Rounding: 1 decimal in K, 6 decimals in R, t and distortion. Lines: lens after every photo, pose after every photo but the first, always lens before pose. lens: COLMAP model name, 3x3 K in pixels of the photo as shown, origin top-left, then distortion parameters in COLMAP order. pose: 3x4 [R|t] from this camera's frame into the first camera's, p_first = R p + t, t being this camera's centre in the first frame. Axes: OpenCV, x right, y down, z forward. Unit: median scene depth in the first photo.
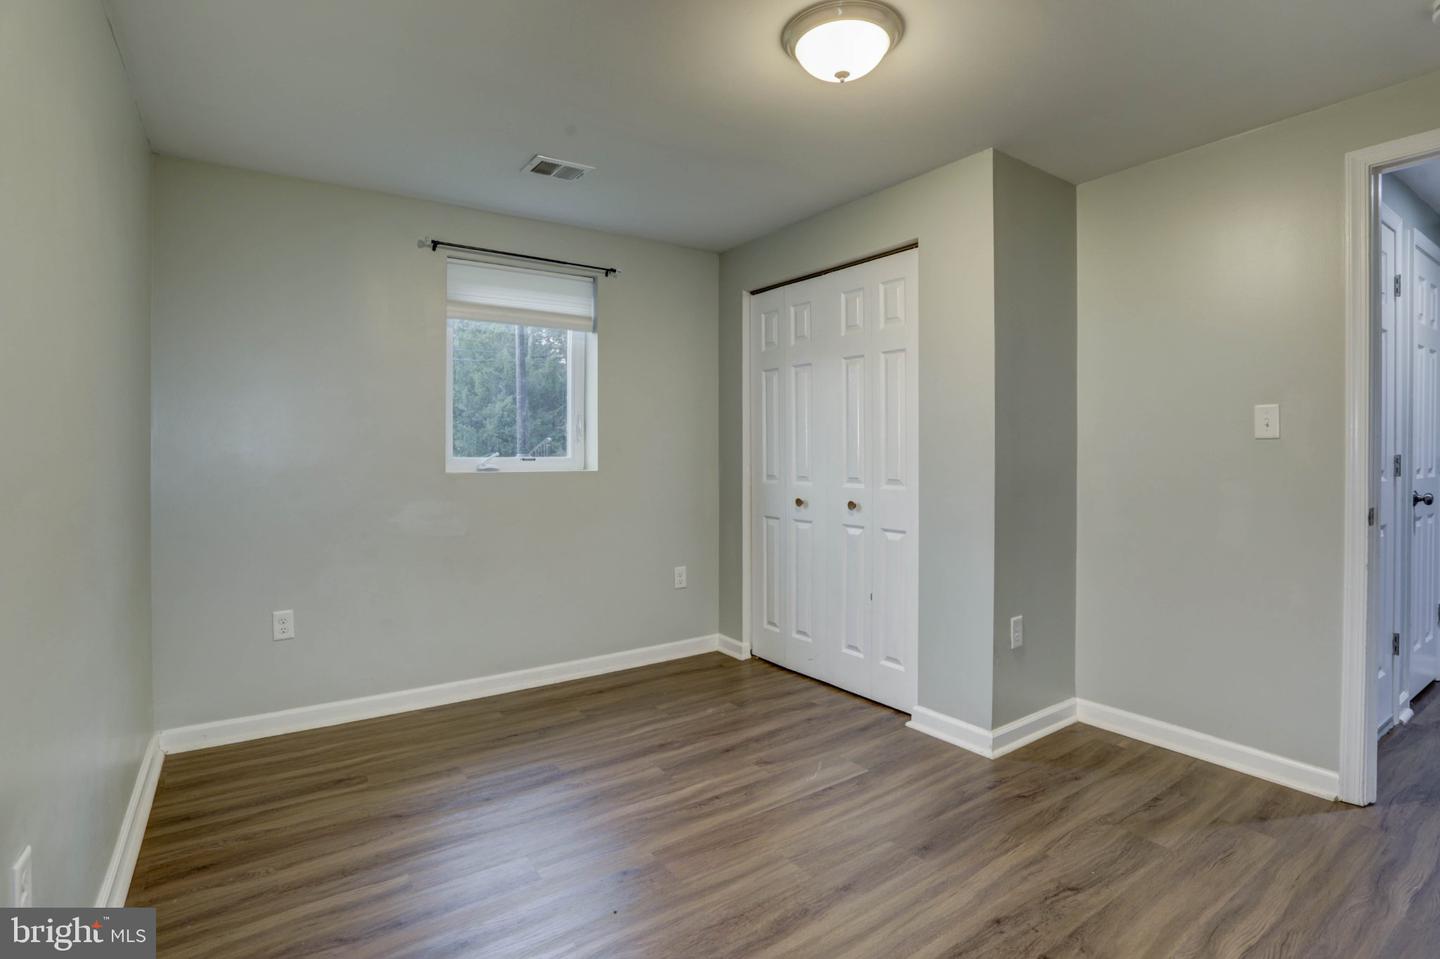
lens RADIAL K [[686.0, 0, 716.8], [0, 686.0, 457.0], [0, 0, 1]] dist [-0.054537, 0.023263]
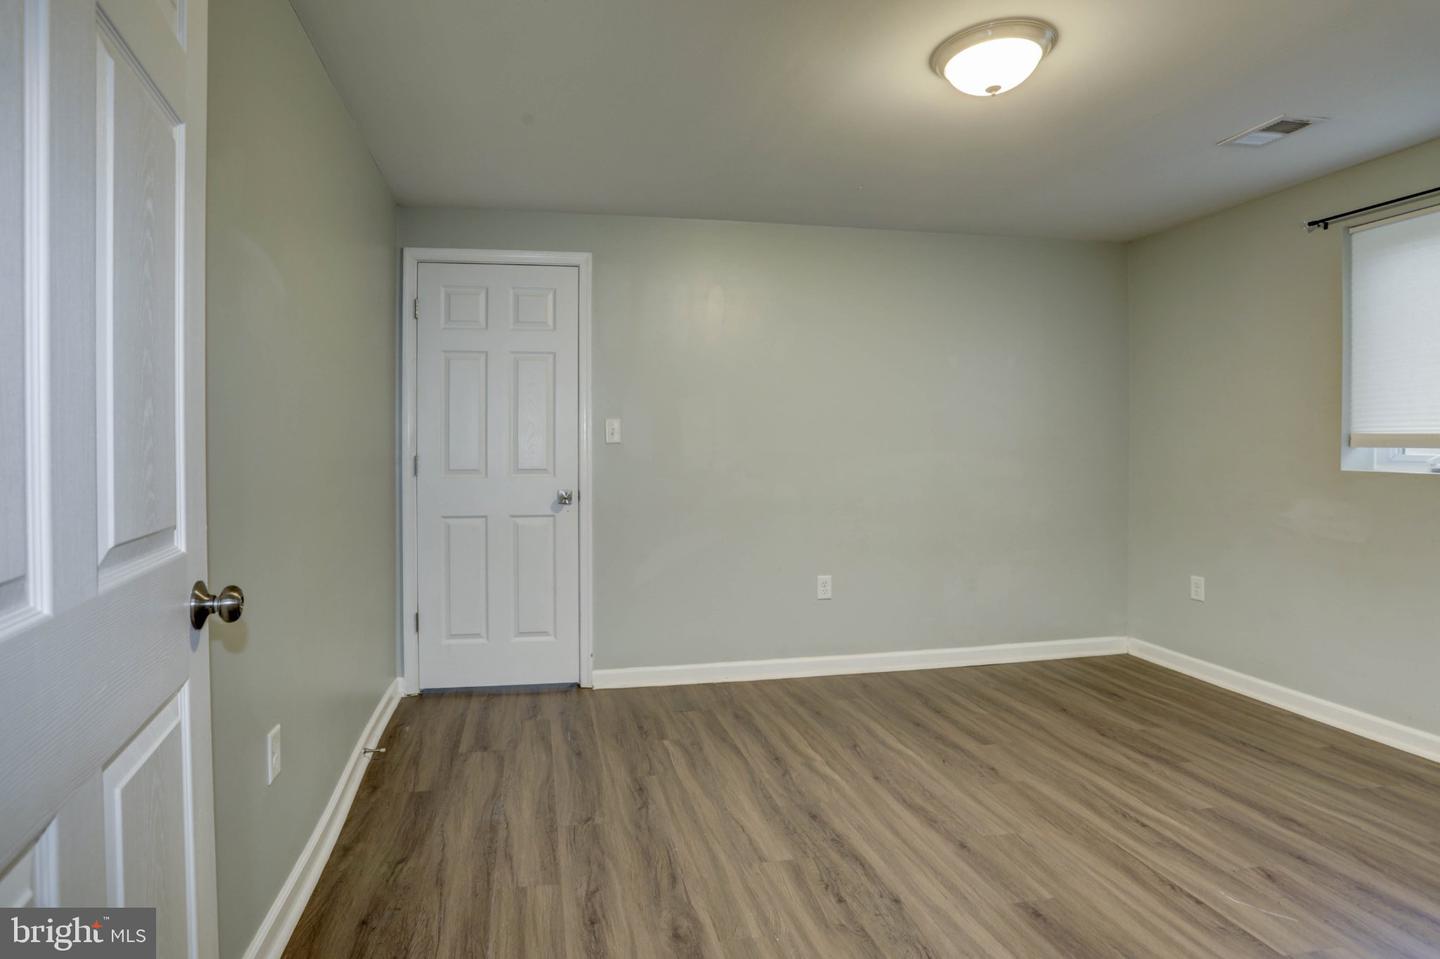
lens RADIAL K [[686.0, 0, 716.8], [0, 686.0, 457.0], [0, 0, 1]] dist [-0.054537, 0.023263]
pose [[-0.323763, 0.015009, -0.946019, 0.958749], [-0.006888, 0.999810, 0.018220, -0.006814], [0.946113, 0.012415, -0.323598, 0.687266]]
